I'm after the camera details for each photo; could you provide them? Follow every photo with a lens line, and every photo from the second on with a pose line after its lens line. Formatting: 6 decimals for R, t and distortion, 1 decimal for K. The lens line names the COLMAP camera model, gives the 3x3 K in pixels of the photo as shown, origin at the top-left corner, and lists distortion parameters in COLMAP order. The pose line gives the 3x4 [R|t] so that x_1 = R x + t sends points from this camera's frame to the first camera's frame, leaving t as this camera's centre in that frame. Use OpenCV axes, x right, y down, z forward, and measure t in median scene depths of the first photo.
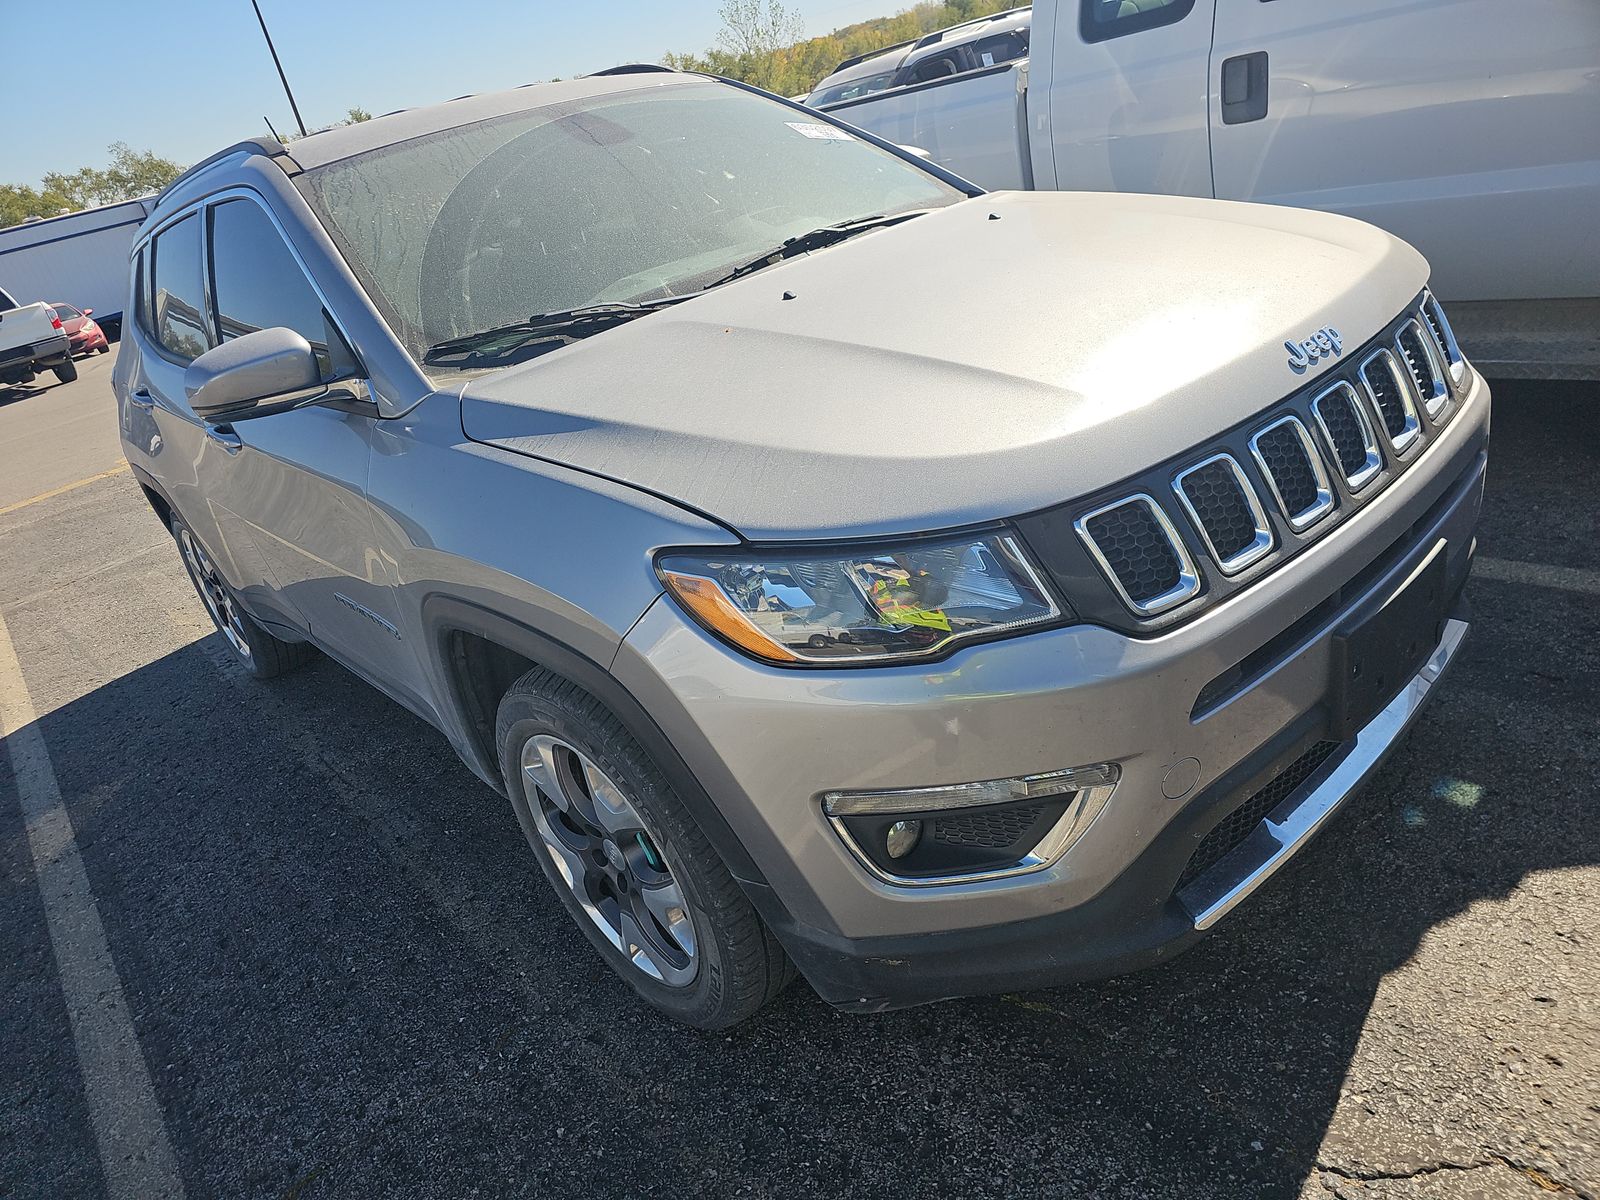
lens RADIAL K [[1099.6, 0, 786.6], [0, 1099.6, 595.5], [0, 0, 1]] dist [0.044087, -0.053408]
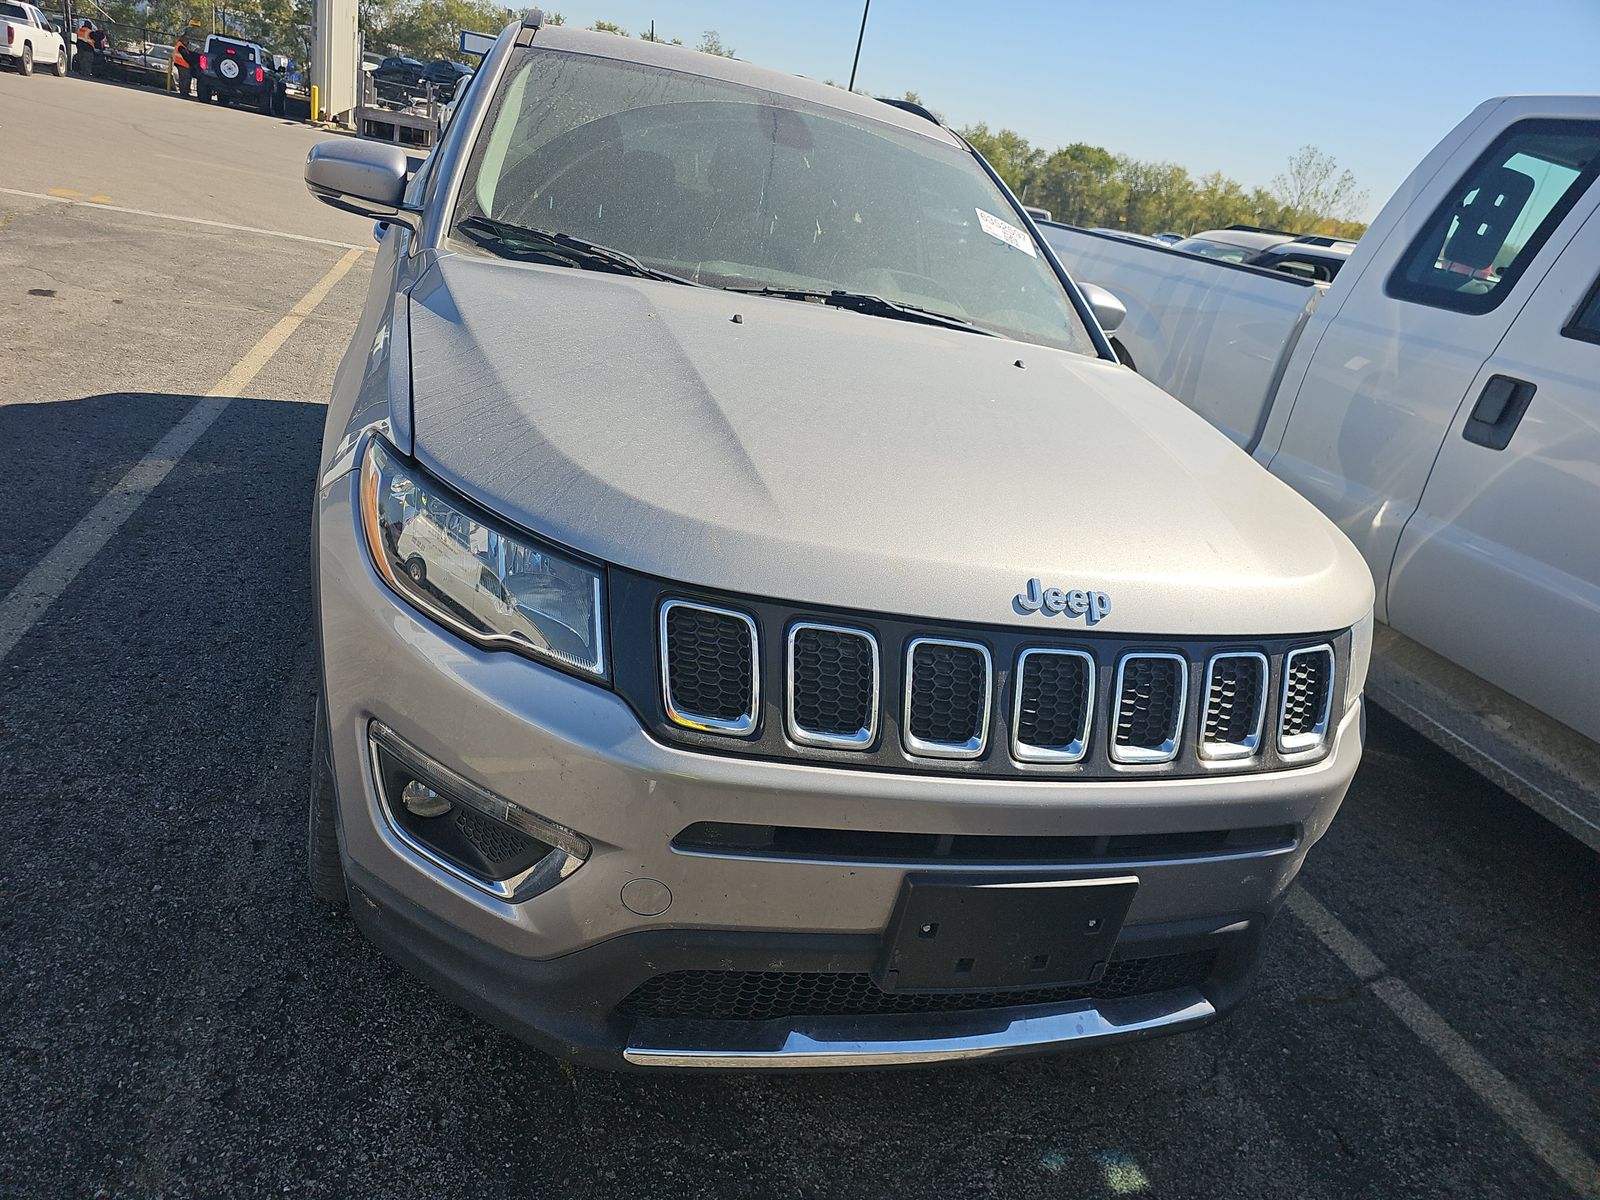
lens RADIAL K [[1099.6, 0, 785.3], [0, 1099.6, 597.1], [0, 0, 1]] dist [0.044087, -0.053408]
pose [[0.824216, 0.514432, -0.236700, 0.402277], [-0.522584, 0.851988, 0.031971, -0.109299], [0.218113, 0.097345, 0.971057, 0.056207]]
